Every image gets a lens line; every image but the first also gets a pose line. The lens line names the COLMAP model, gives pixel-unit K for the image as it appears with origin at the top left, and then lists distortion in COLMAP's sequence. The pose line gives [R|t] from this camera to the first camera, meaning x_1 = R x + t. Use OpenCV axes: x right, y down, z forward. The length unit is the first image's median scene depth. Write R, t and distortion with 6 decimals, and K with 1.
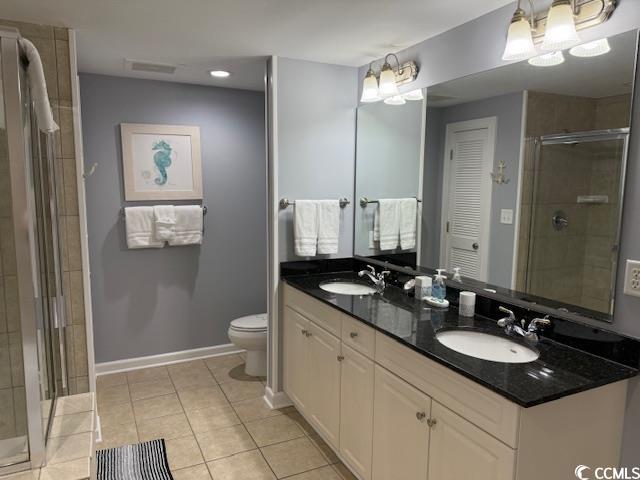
lens RADIAL K [[452.5, 0, 314.9], [0, 452.5, 240.8], [0, 0, 1]] dist [0.013867, -0.000233]
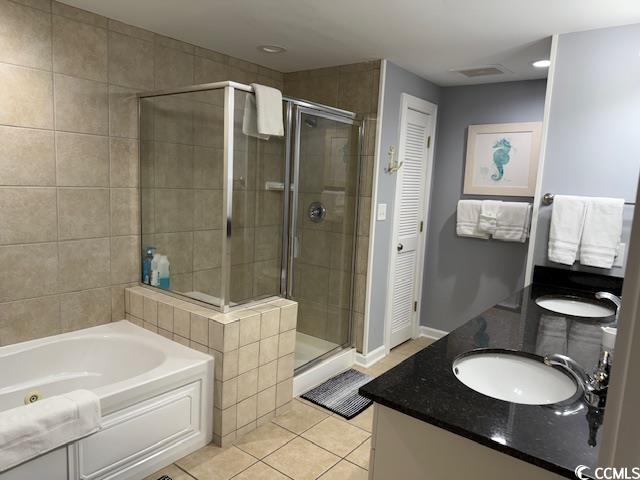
lens RADIAL K [[452.5, 0, 314.9], [0, 452.5, 240.8], [0, 0, 1]] dist [0.013867, -0.000233]
pose [[0.429138, 0.133643, -0.893297, 0.454222], [-0.151782, 0.985600, 0.074537, -0.000222], [0.890395, 0.103600, 0.443243, 0.174600]]
